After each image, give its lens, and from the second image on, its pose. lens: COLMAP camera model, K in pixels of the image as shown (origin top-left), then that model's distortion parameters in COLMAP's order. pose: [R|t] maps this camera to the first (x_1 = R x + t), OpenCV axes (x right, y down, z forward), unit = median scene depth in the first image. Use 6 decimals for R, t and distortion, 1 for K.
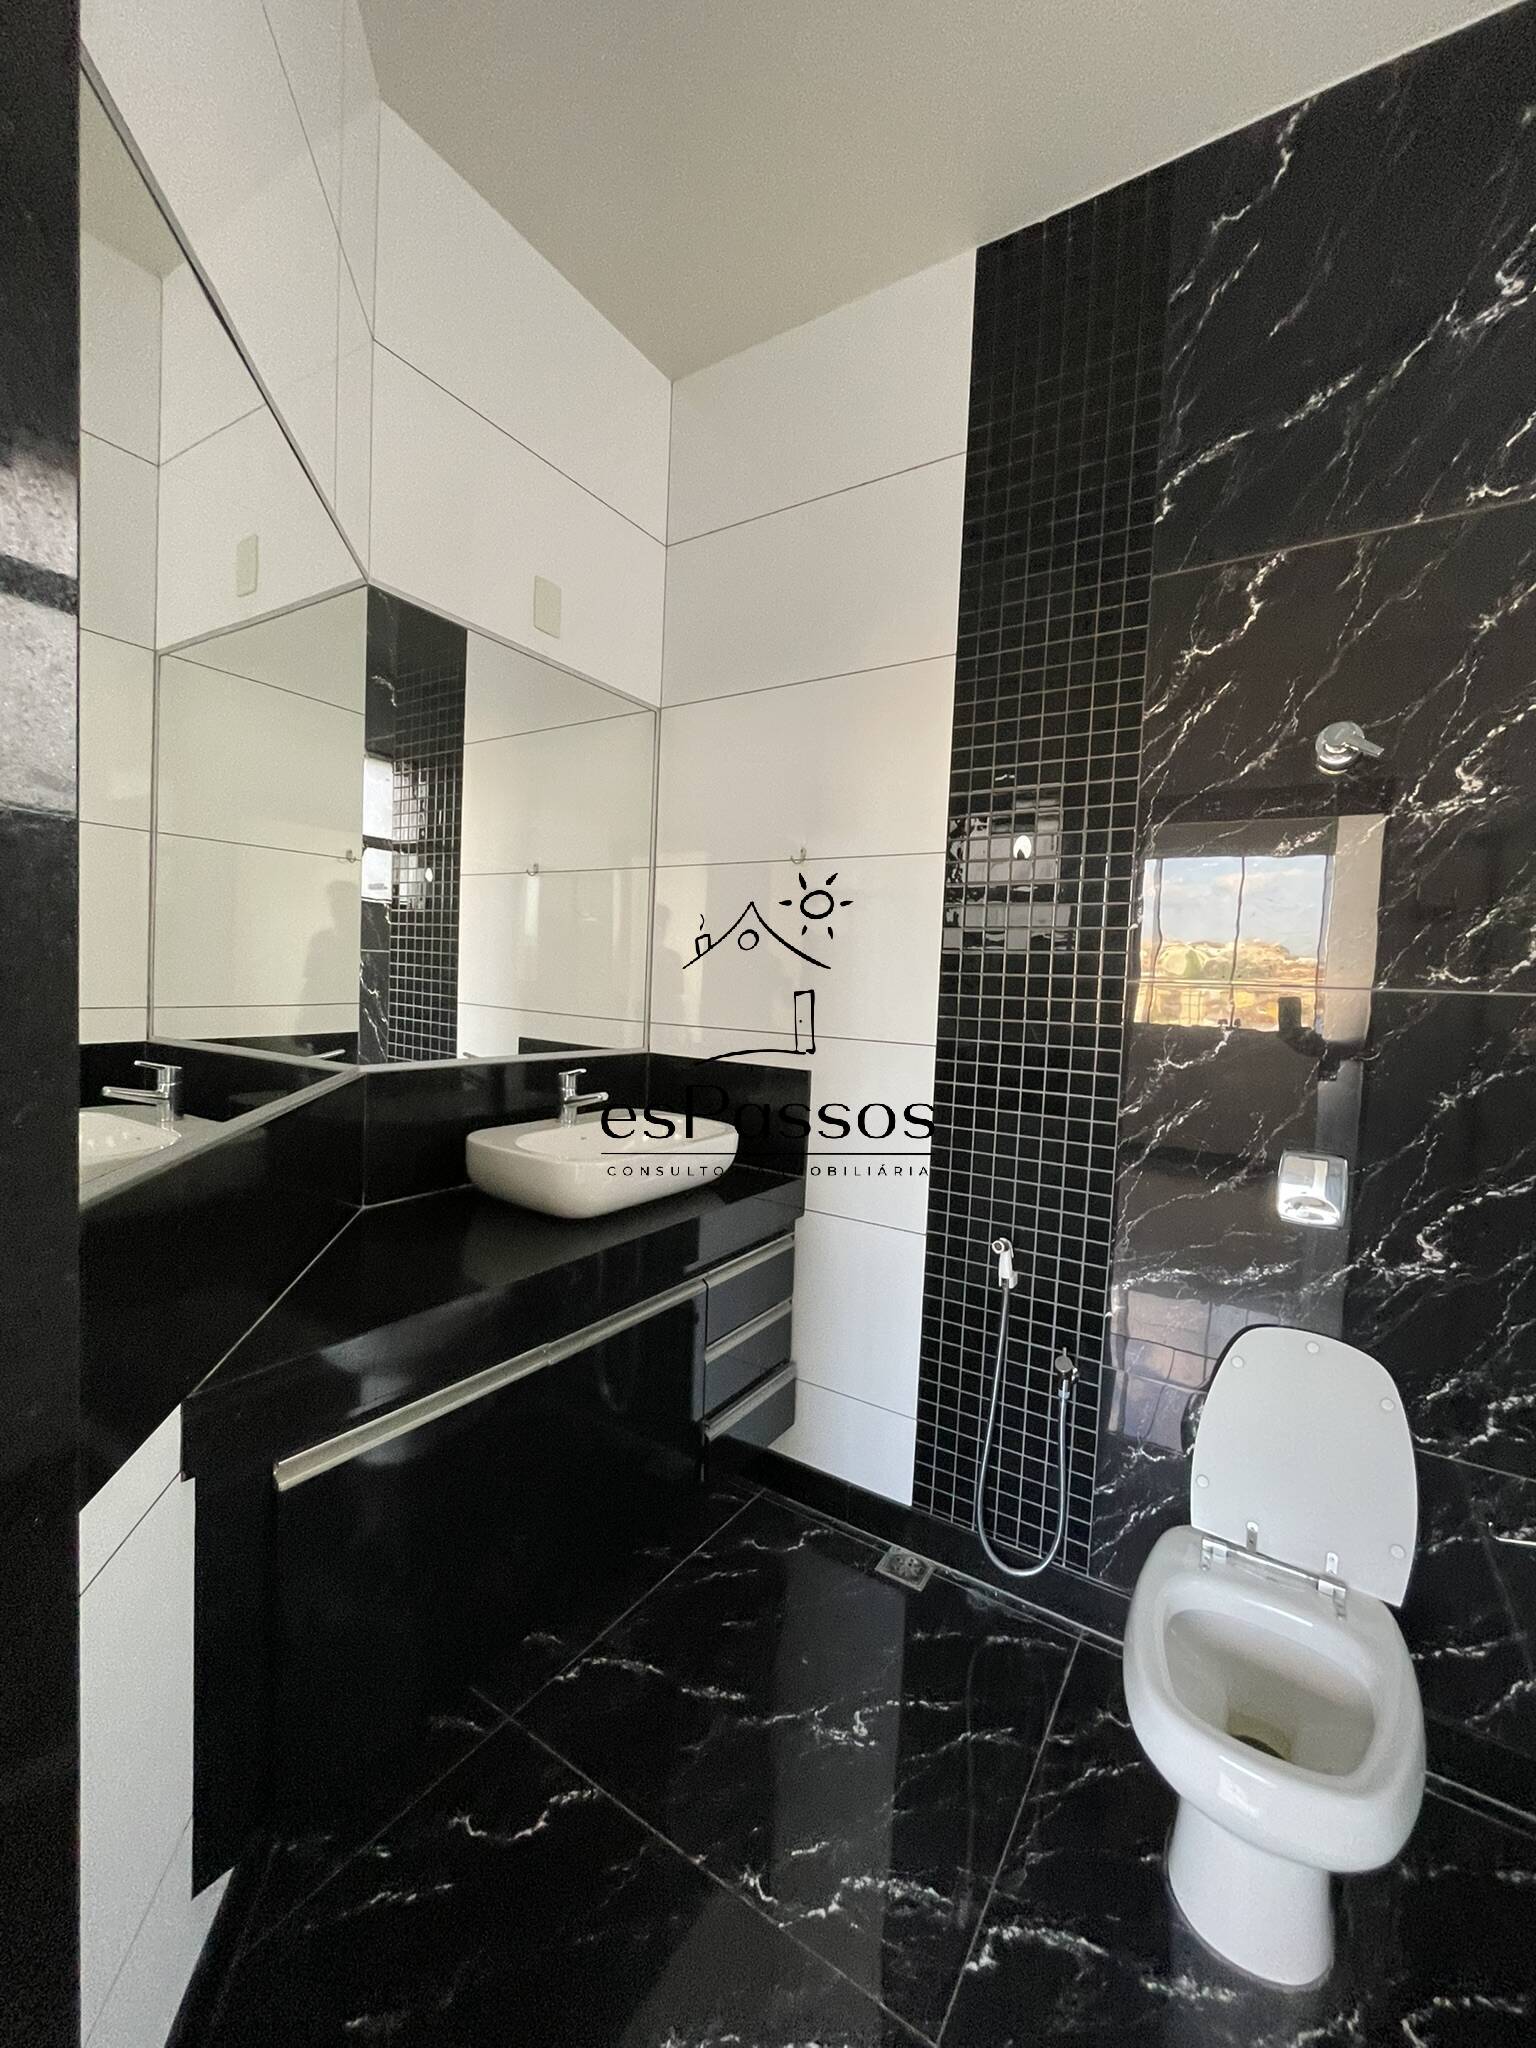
lens RADIAL K [[827.7, 0, 771.8], [0, 827.7, 1018.2], [0, 0, 1]] dist [0.003798, -0.000826]
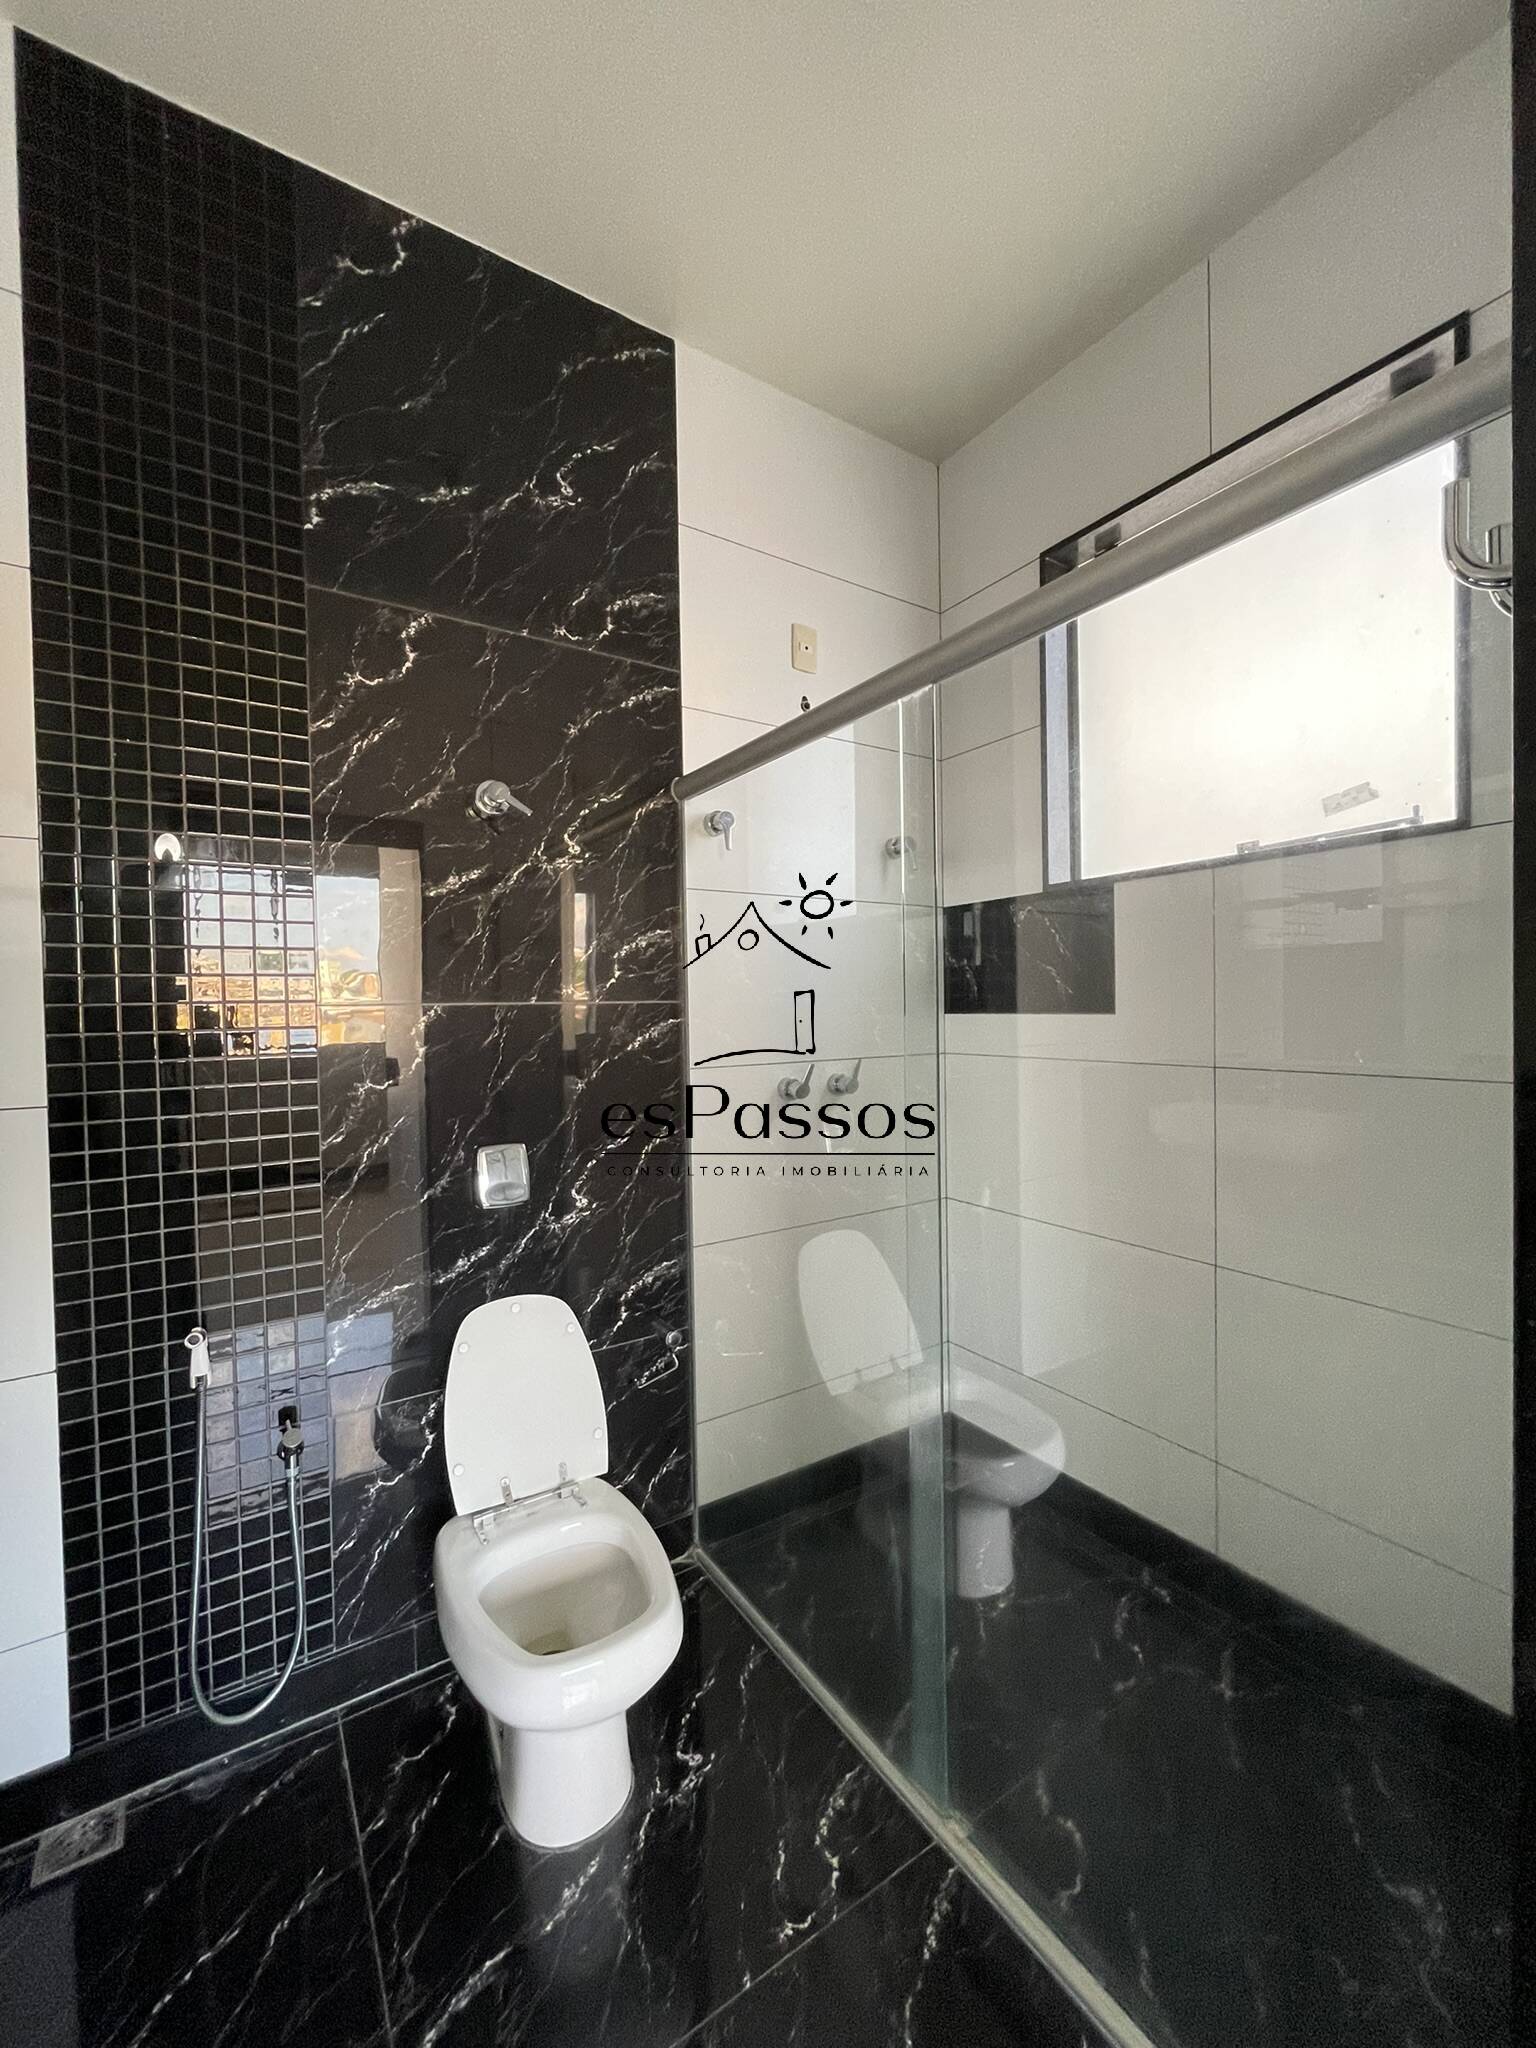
lens RADIAL K [[827.7, 0, 769.2], [0, 827.7, 1023.8], [0, 0, 1]] dist [0.003798, -0.000826]
pose [[0.415033, -0.061636, 0.907716, -0.220495], [0.077863, 0.996448, 0.032060, -0.014038], [-0.906468, 0.057372, 0.418358, 0.142180]]
